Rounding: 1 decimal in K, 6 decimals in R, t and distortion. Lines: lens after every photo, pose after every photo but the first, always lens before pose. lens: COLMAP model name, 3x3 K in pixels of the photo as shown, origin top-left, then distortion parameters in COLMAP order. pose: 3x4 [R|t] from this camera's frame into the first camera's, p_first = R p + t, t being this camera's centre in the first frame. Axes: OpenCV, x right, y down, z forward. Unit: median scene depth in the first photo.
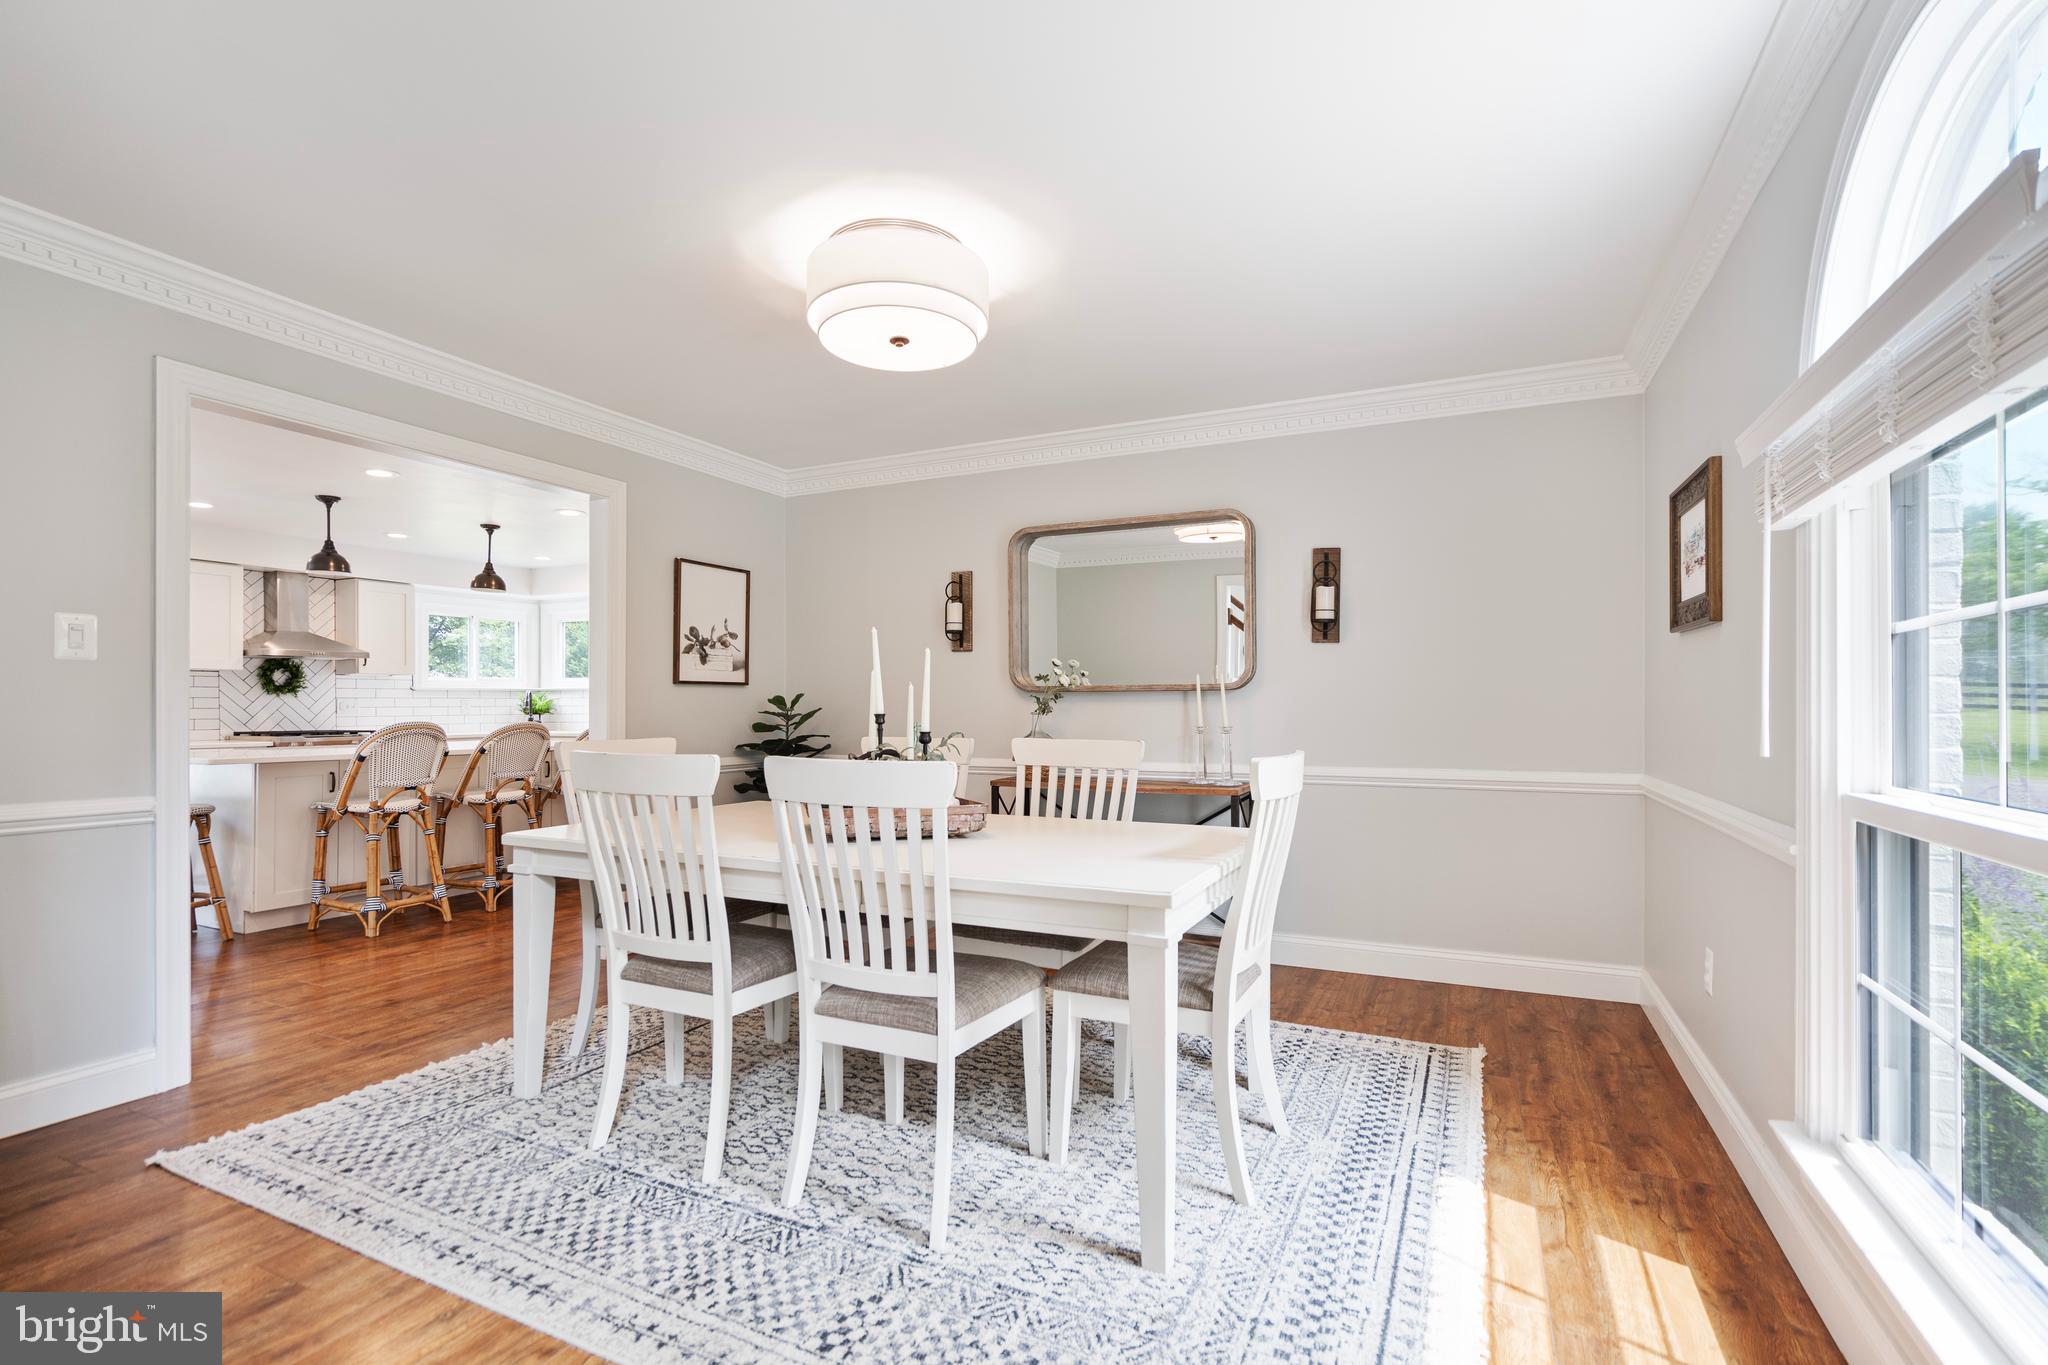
lens RADIAL K [[942.8, 0, 1020.6], [0, 942.8, 696.8], [0, 0, 1]] dist [-0.002452, 0.003549]
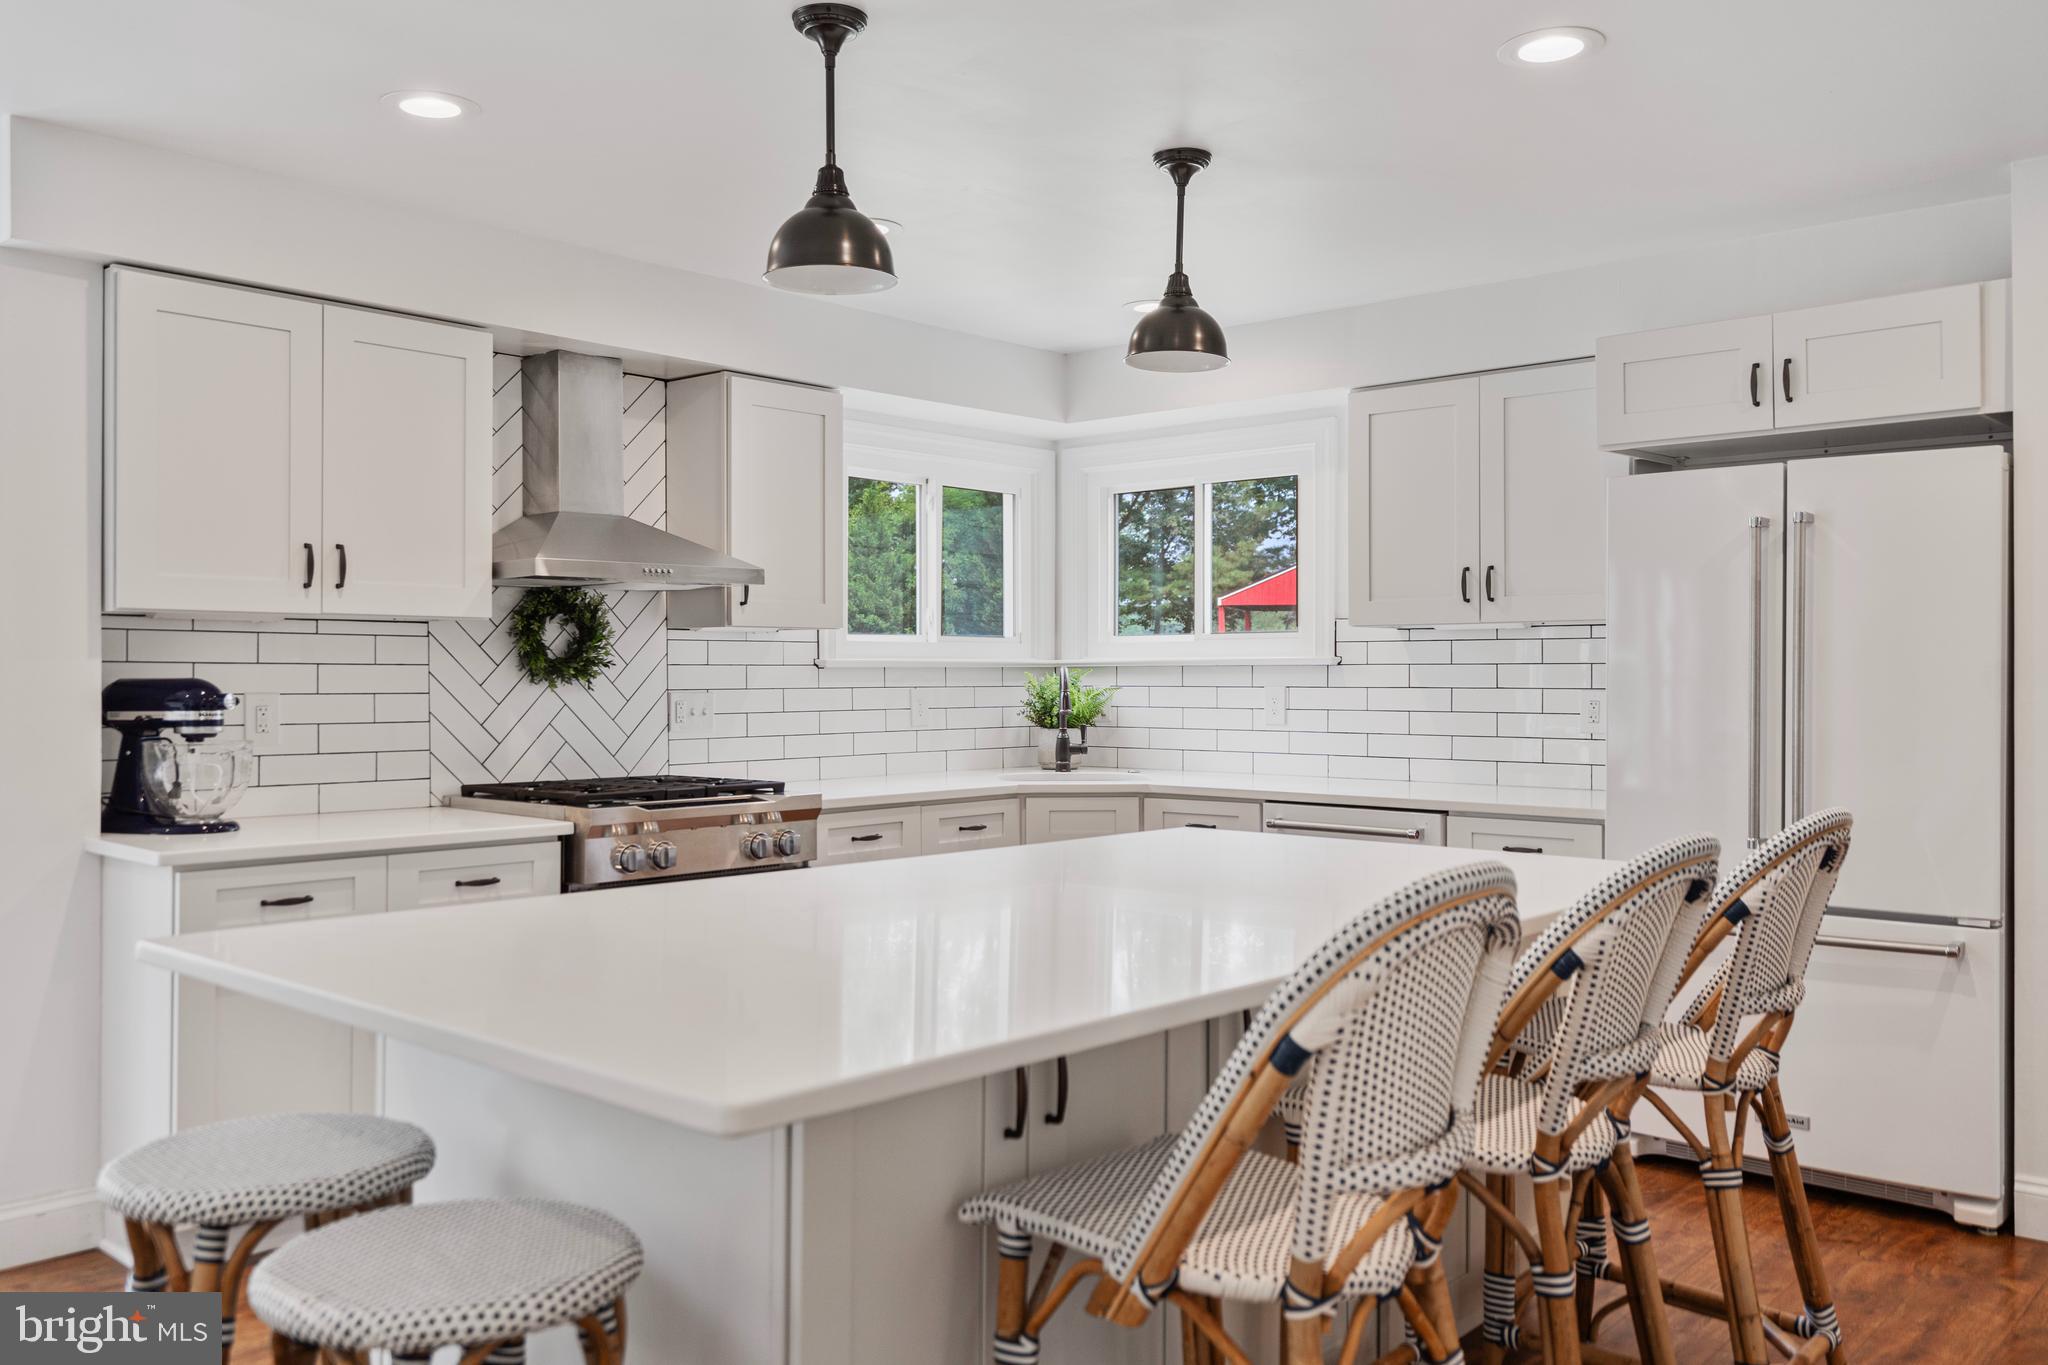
lens RADIAL K [[1655.5, 0, 1033.0], [0, 1655.5, 672.6], [0, 0, 1]] dist [-0.014029, 0.001275]
pose [[0.962052, 0.002774, -0.272851, -0.427127], [-0.000618, 0.999968, 0.007986, -0.012096], [0.272864, -0.007514, 0.962023, 0.421451]]
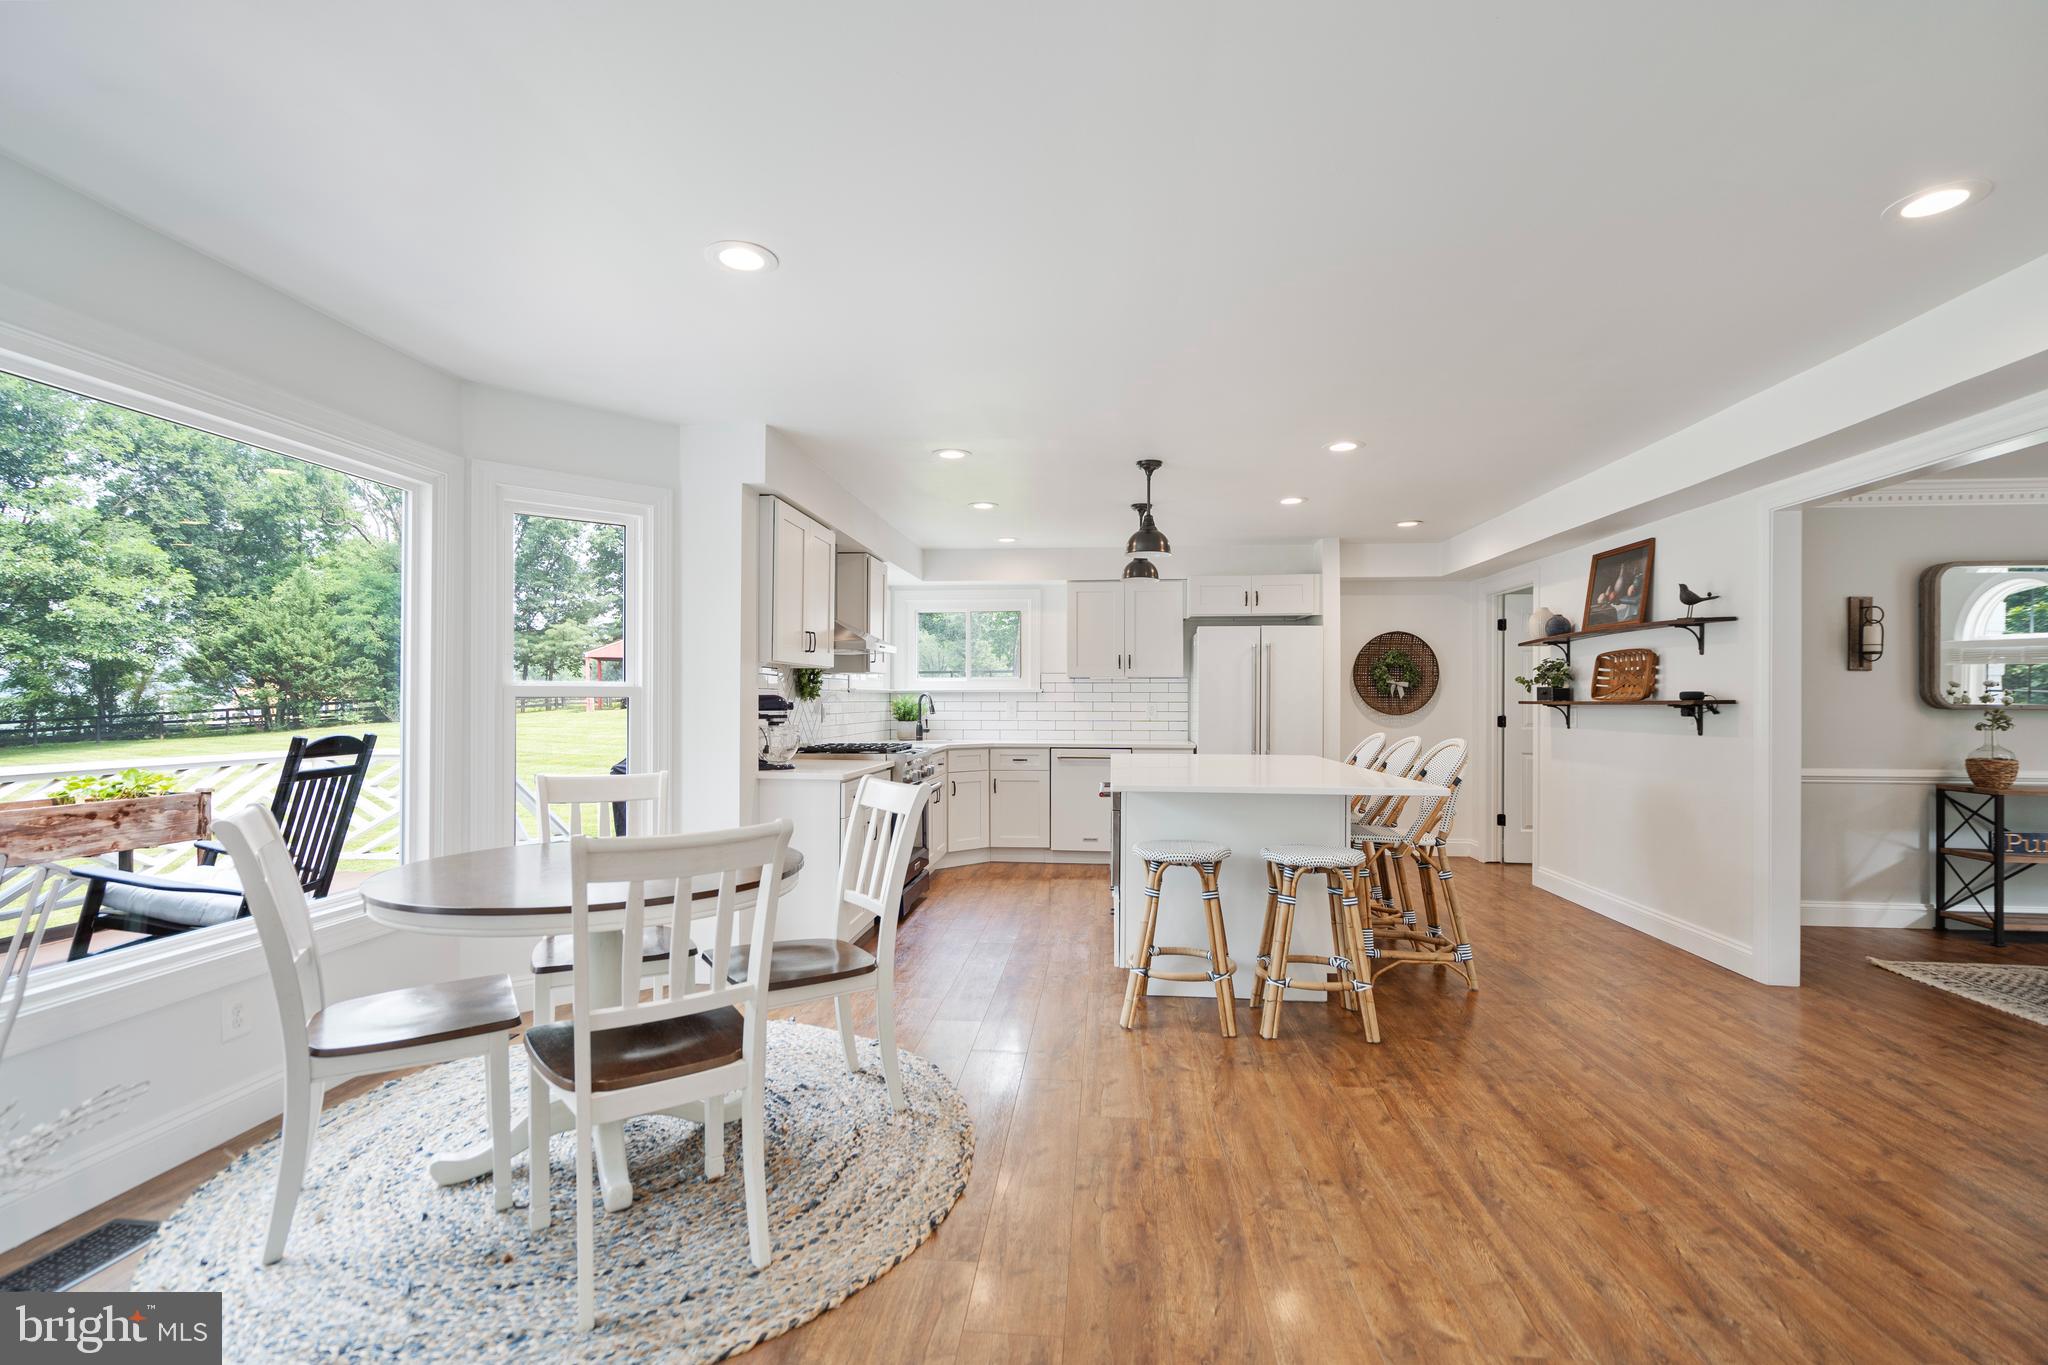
lens RADIAL K [[942.8, 0, 1036.2], [0, 942.8, 676.9], [0, 0, 1]] dist [-0.002452, 0.003549]
pose [[0.928170, 0.013264, 0.371919, -0.903162], [-0.006719, 0.999799, -0.018889, -0.007011], [-0.372095, 0.015033, 0.928073, 0.221140]]
